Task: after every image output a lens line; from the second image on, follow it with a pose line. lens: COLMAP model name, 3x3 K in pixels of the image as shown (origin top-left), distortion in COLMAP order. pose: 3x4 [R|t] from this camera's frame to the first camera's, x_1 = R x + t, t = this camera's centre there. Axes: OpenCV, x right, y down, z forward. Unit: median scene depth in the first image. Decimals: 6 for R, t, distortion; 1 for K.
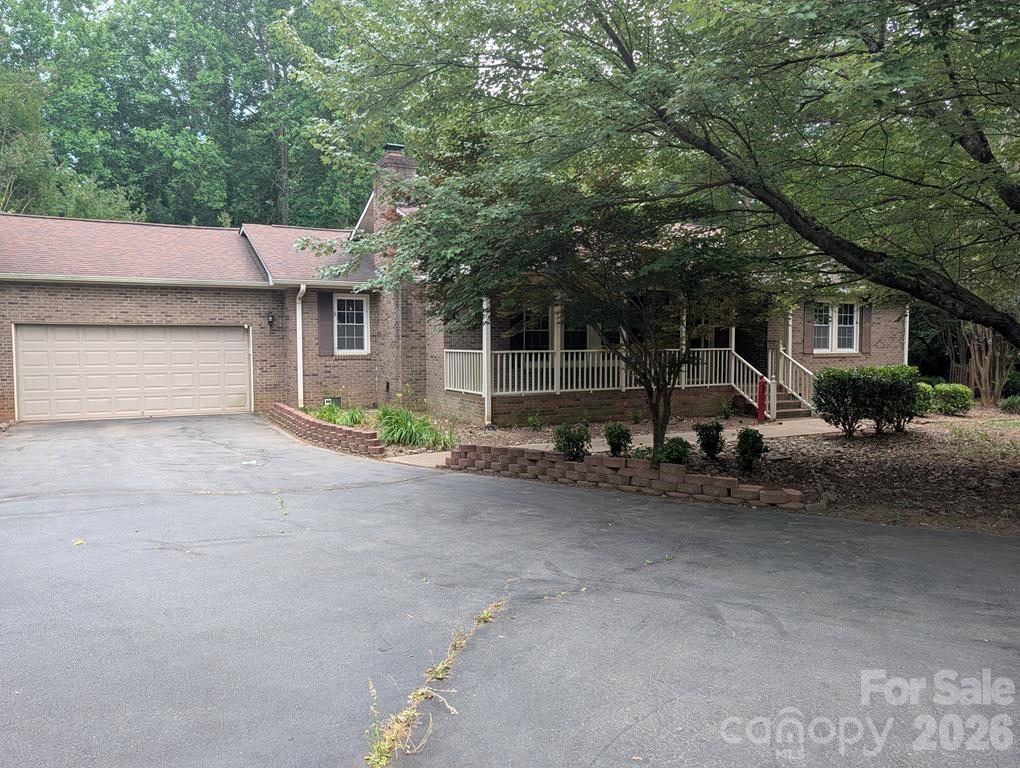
lens RADIAL K [[734.0, 0, 510.0], [0, 734.0, 384.0], [0, 0, 1]] dist [0.016857, 0.001007]
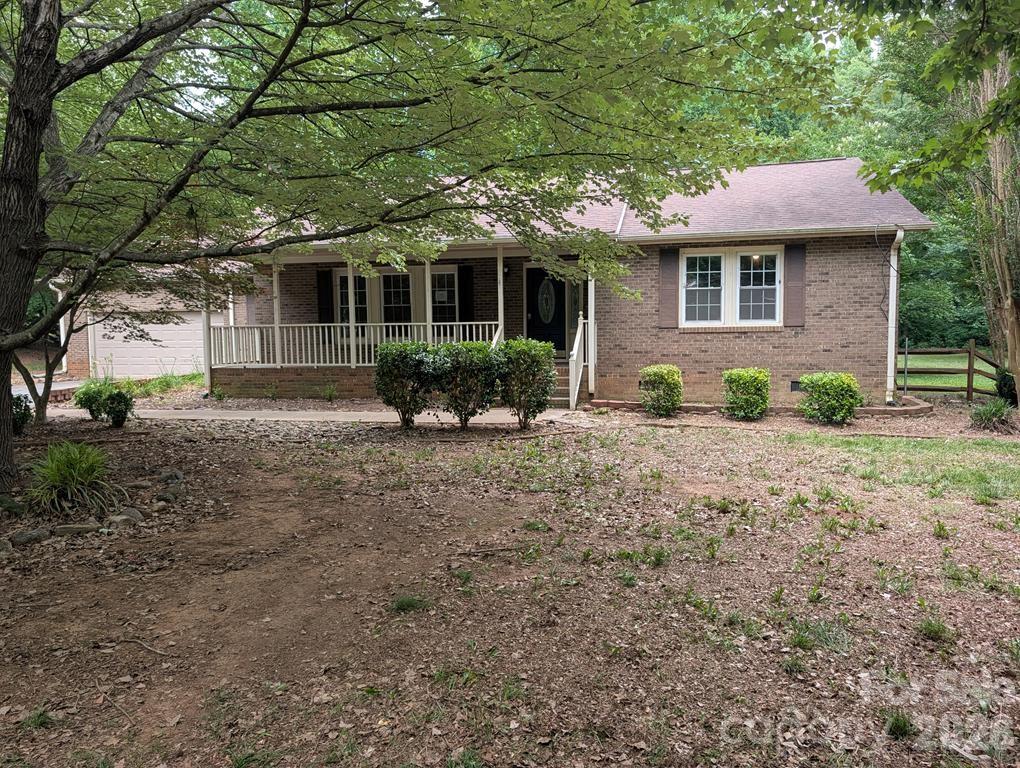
lens RADIAL K [[736.7, 0, 513.7], [0, 736.7, 381.1], [0, 0, 1]] dist [0.012730, -0.010479]
pose [[0.762057, 0.036247, -0.646495, 0.825192], [-0.024978, 0.999334, 0.026586, -0.003231], [0.647028, -0.004112, 0.762455, 0.355162]]
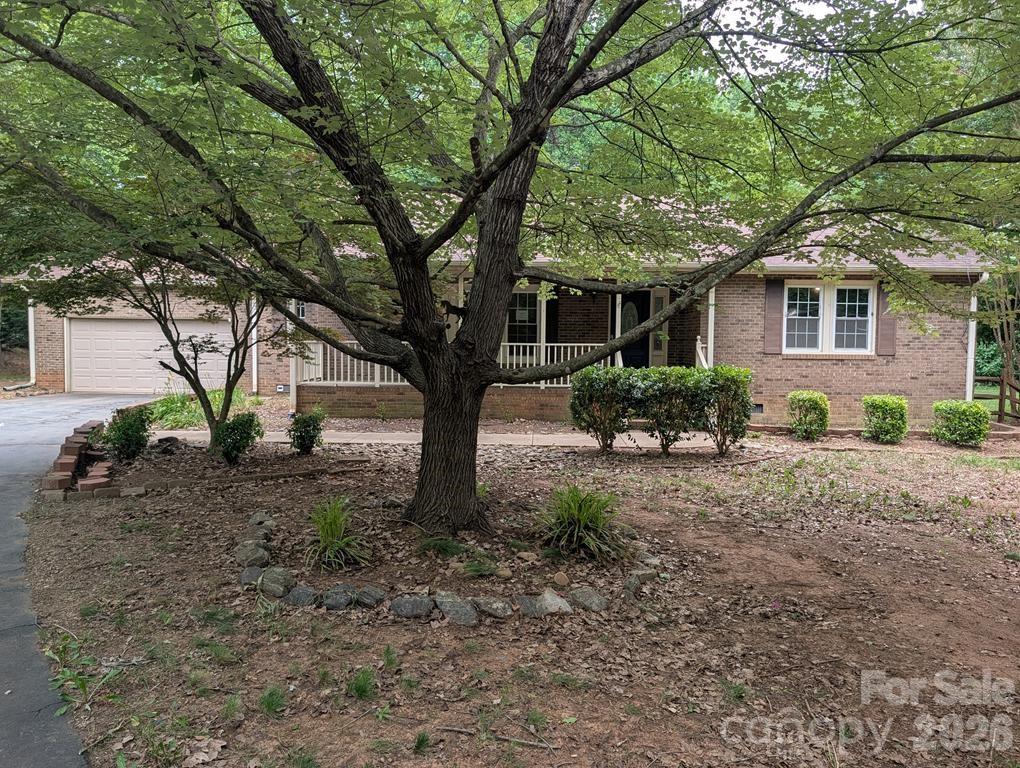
lens RADIAL K [[736.7, 0, 513.7], [0, 736.7, 381.1], [0, 0, 1]] dist [0.012730, -0.010479]
pose [[0.872899, 0.037781, -0.486436, 0.588000], [-0.040339, 0.999172, 0.005217, -0.005224], [0.486230, 0.015068, 0.873701, 0.192419]]
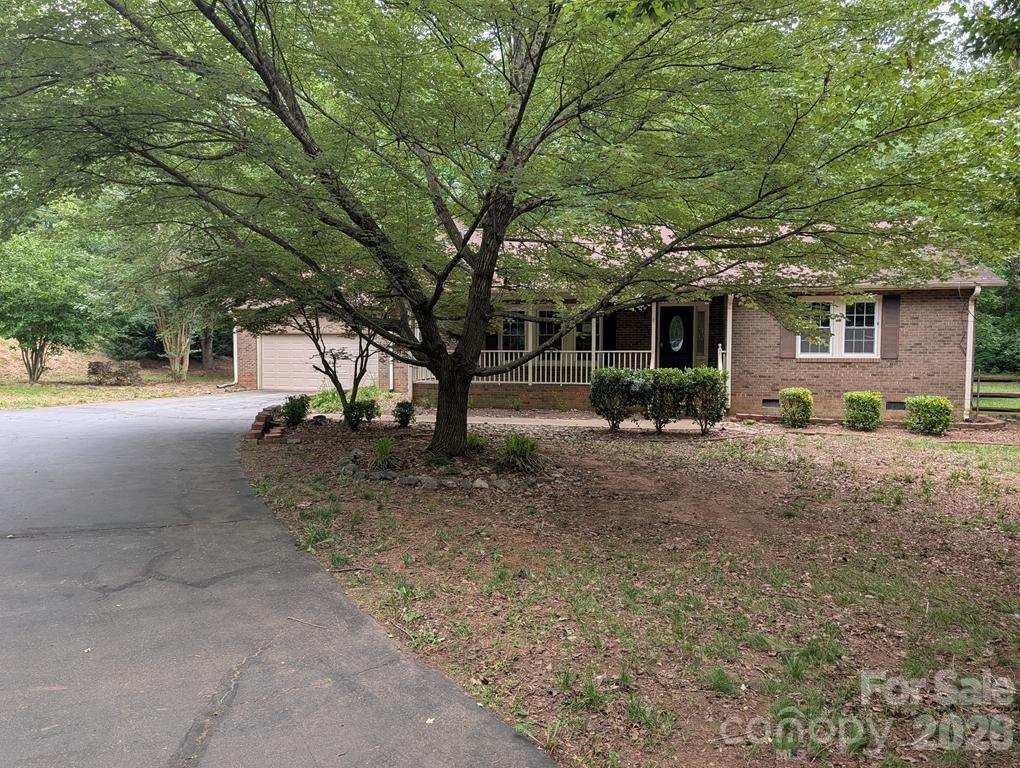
lens RADIAL K [[734.0, 0, 510.0], [0, 734.0, 384.0], [0, 0, 1]] dist [0.016857, 0.001007]
pose [[0.749556, 0.038416, -0.660825, 0.819874], [-0.041091, 0.999090, 0.011471, -0.003977], [0.660664, 0.018556, 0.750452, 0.059289]]
